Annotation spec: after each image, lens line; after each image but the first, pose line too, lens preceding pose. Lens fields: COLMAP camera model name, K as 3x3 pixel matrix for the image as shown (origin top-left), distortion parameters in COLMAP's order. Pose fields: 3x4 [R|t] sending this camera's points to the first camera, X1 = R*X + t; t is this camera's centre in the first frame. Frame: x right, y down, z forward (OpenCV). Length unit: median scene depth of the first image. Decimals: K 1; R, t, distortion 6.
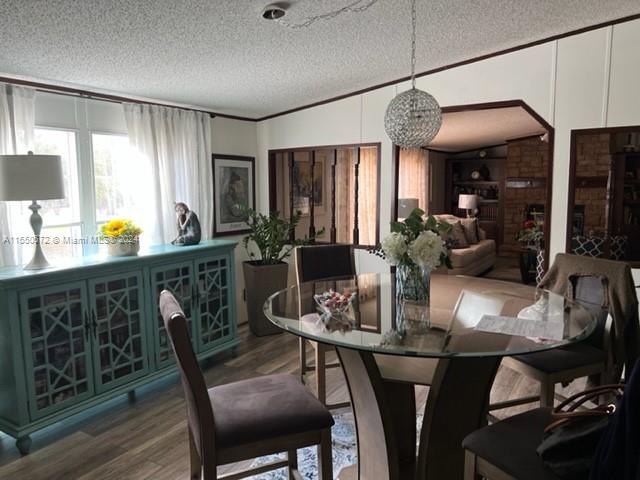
lens RADIAL K [[487.4, 0, 320.0], [0, 487.4, 237.6], [0, 0, 1]] dist [0.049414, -0.009828]
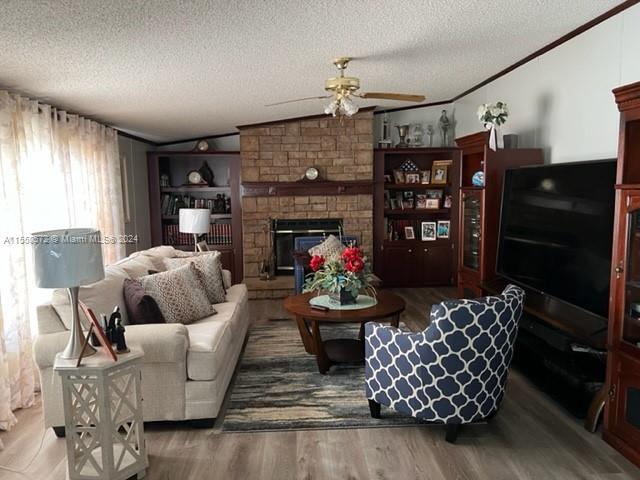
lens RADIAL K [[487.4, 0, 316.8], [0, 487.4, 238.5], [0, 0, 1]] dist [0.049414, -0.009828]
pose [[0.828404, -0.064346, 0.556422, 0.090238], [0.072523, 0.997340, 0.007363, -0.043913], [-0.555416, 0.034254, 0.830867, 0.410774]]
